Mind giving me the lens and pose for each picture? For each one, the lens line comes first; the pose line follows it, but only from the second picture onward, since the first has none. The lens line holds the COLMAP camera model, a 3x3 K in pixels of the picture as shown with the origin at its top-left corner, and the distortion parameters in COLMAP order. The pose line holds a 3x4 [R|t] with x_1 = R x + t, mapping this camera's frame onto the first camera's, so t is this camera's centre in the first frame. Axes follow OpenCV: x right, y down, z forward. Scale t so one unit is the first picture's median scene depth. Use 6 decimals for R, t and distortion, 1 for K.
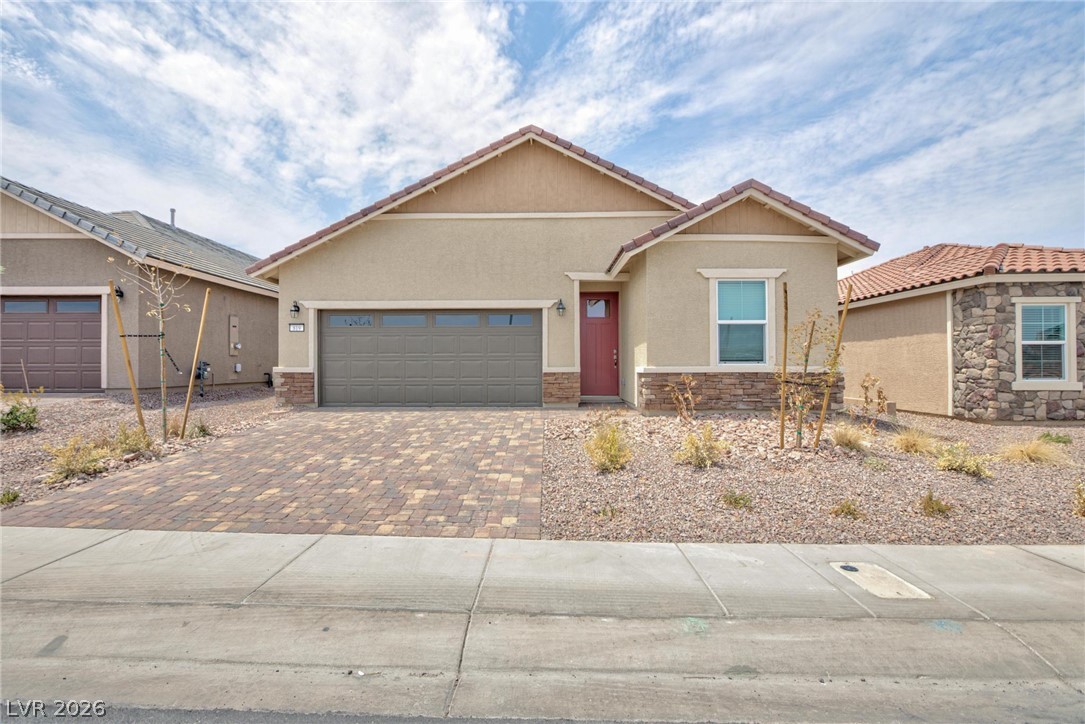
lens RADIAL K [[508.7, 0, 553.6], [0, 508.7, 366.6], [0, 0, 1]] dist [-0.002835, 0.000620]
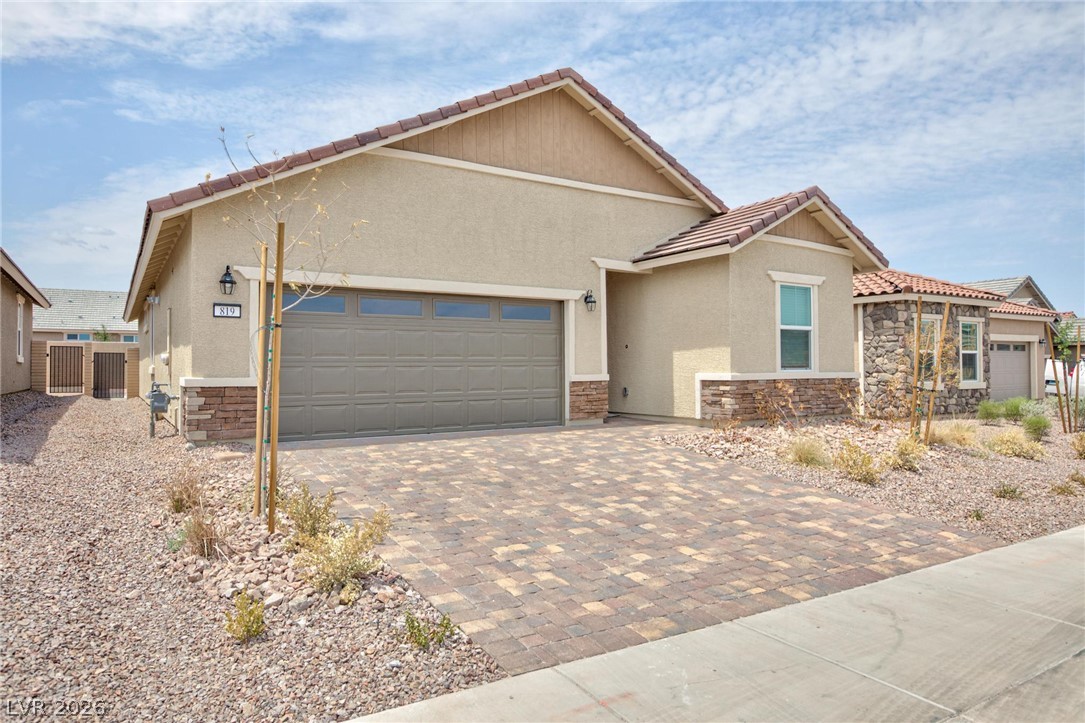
lens RADIAL K [[670.5, 0, 542.5], [0, 670.5, 361.5], [0, 0, 1]] dist [-0.003515, -0.000482]
pose [[0.838454, 0.003144, 0.544963, -0.621084], [0.003442, 0.999933, -0.011065, -0.008086], [-0.544961, 0.011153, 0.838387, 0.148810]]
